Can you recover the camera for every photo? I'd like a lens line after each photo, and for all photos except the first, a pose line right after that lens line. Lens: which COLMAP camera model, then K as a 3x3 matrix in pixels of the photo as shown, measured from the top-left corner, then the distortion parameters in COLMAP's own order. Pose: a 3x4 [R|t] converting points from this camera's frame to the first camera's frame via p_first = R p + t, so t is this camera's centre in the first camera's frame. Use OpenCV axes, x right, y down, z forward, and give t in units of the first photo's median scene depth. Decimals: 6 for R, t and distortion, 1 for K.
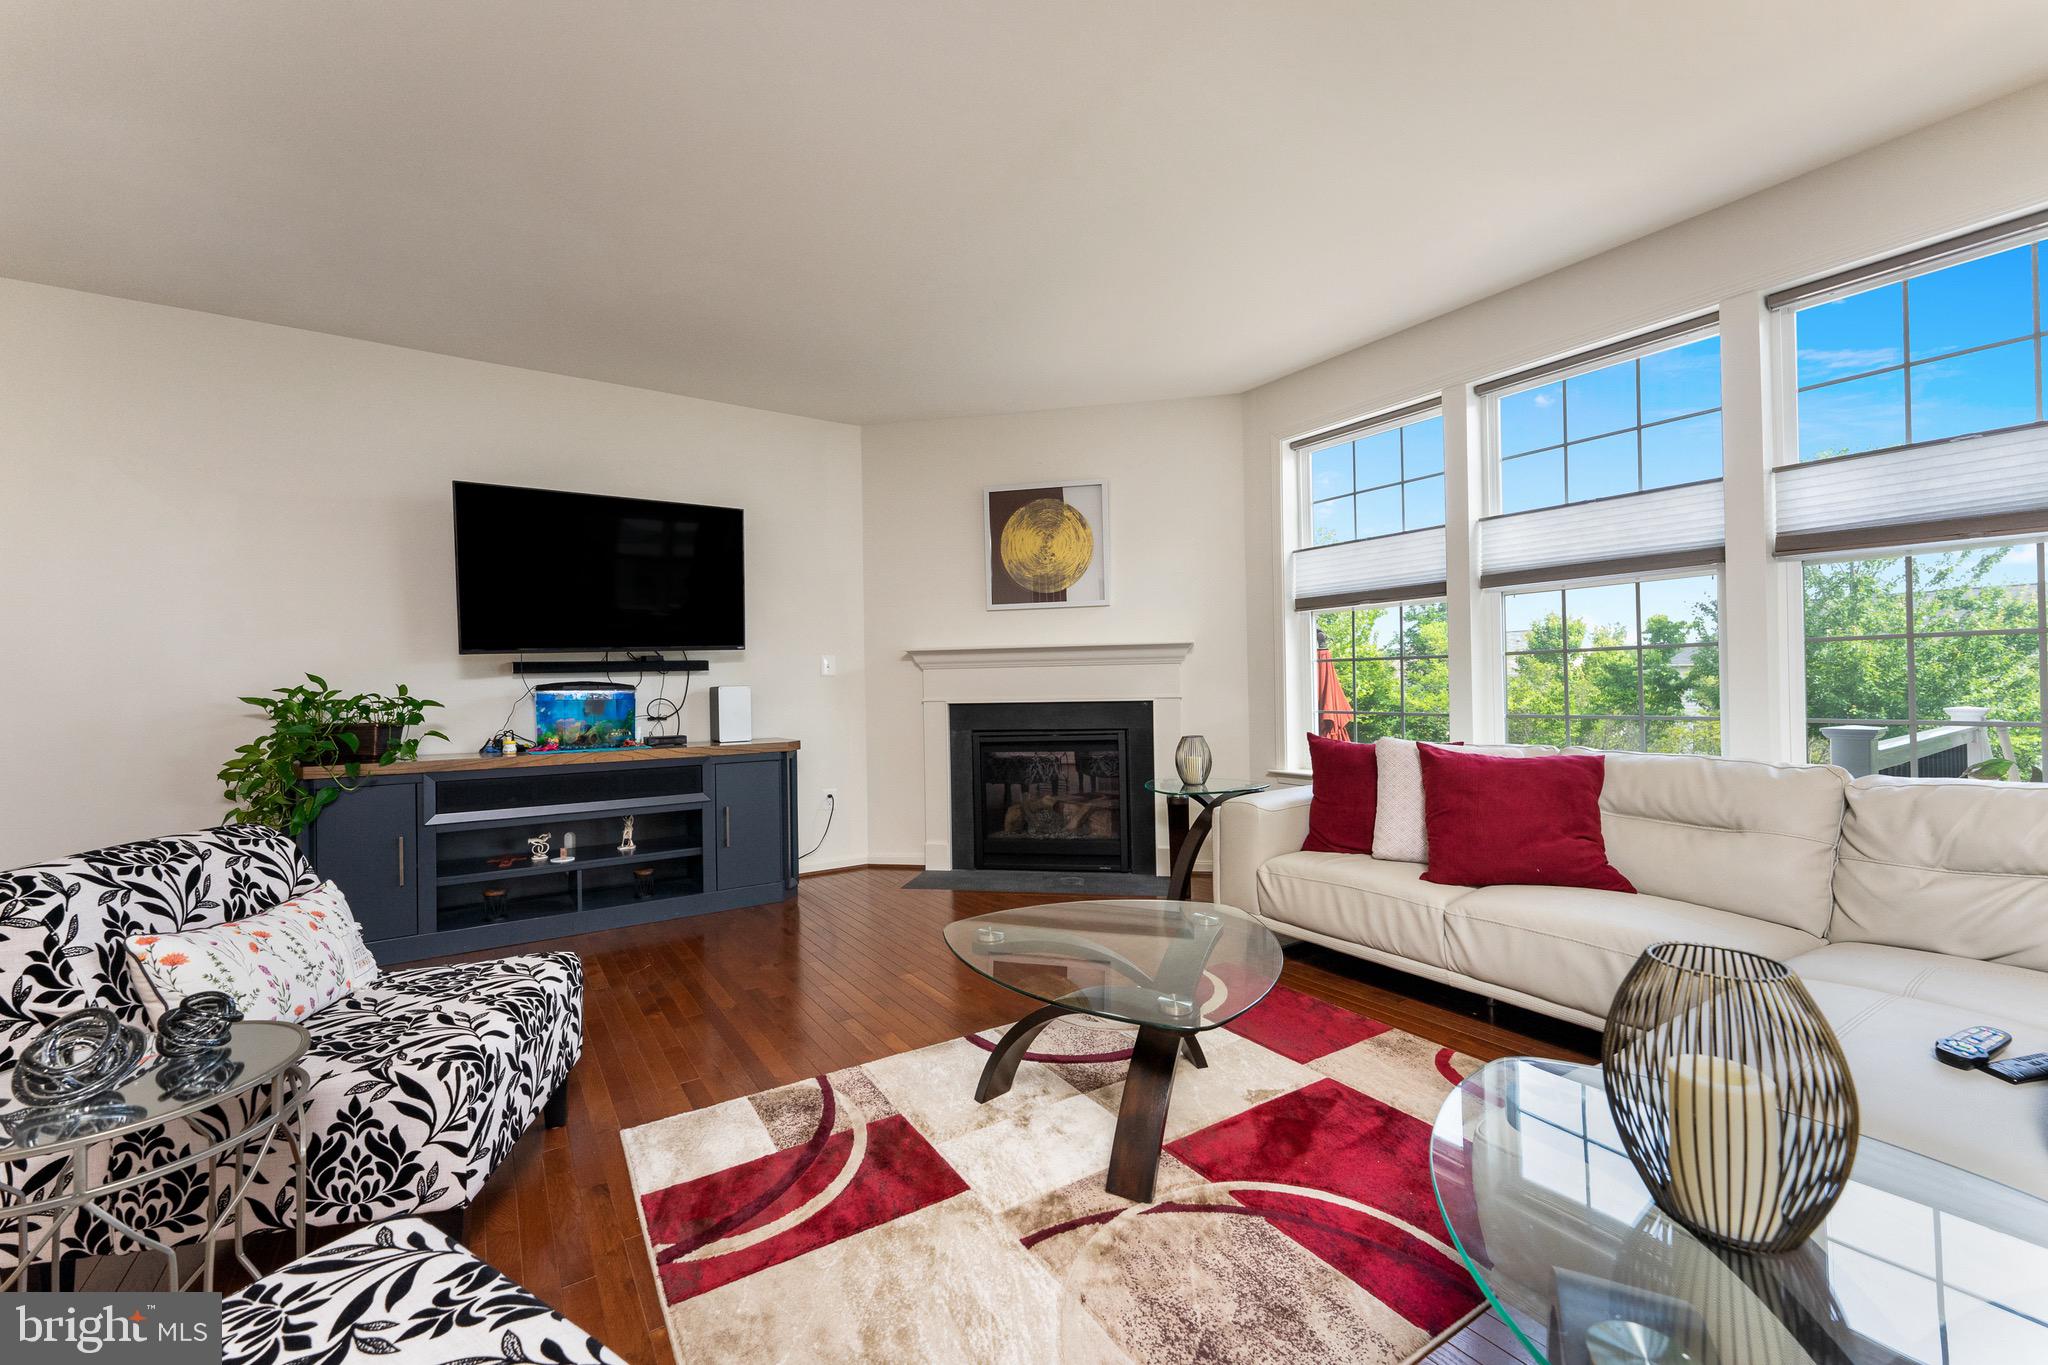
lens RADIAL K [[825.2, 0, 1033.7], [0, 825.2, 661.6], [0, 0, 1]] dist [-0.001351, 0.000811]
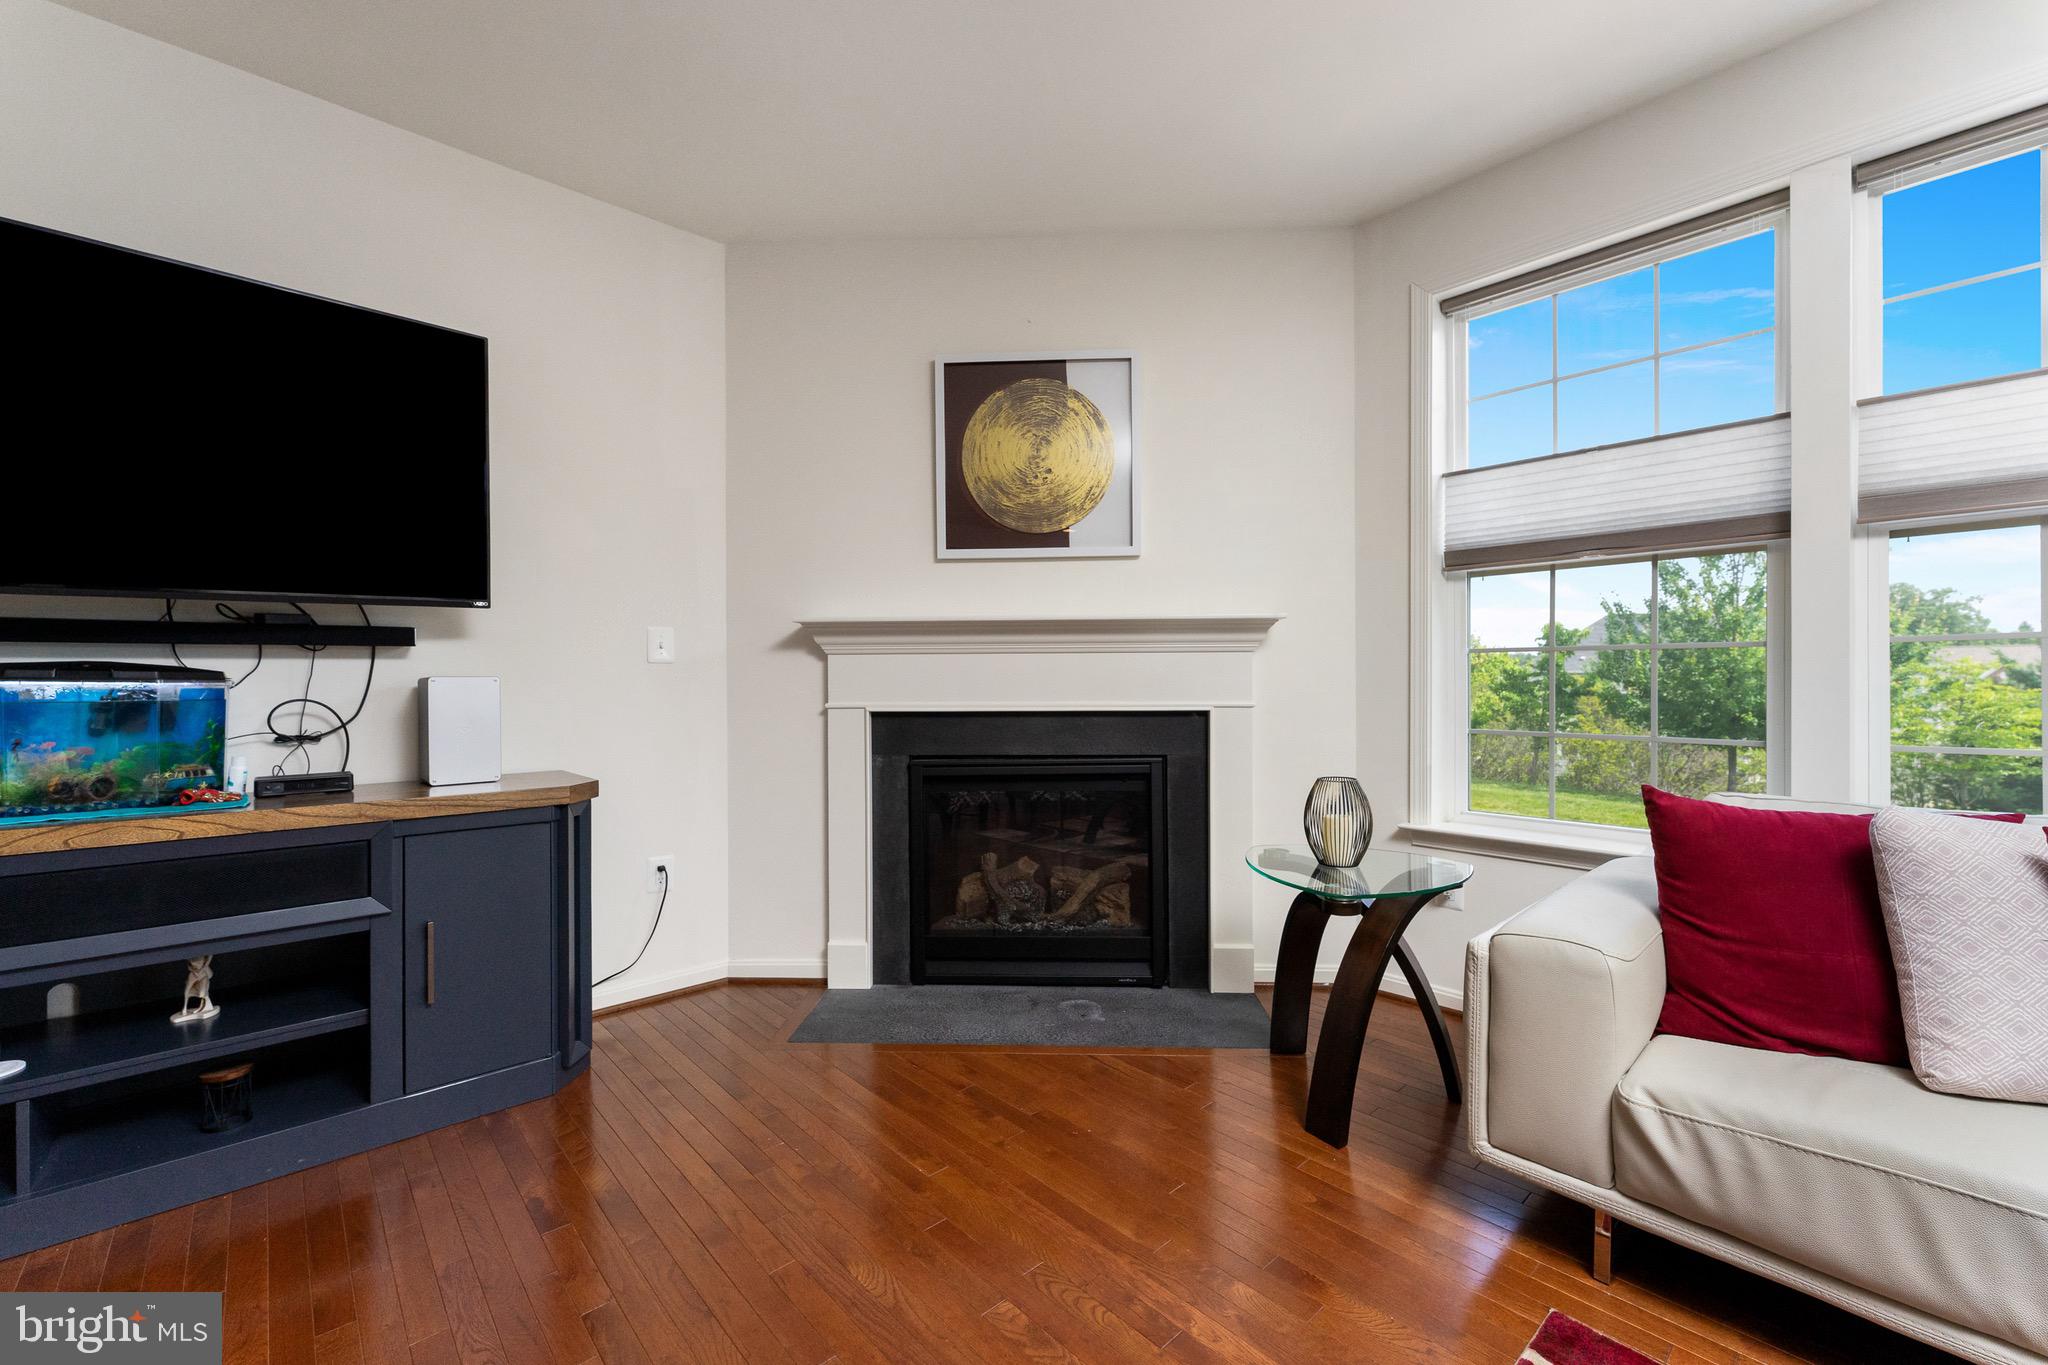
lens RADIAL K [[825.2, 0, 1023.1], [0, 825.2, 671.8], [0, 0, 1]] dist [-0.001351, 0.000811]
pose [[0.990242, 0.015090, 0.138537, -0.078895], [-0.017064, 0.999769, 0.013073, 0.012438], [-0.138308, -0.015310, 0.990271, 0.397700]]
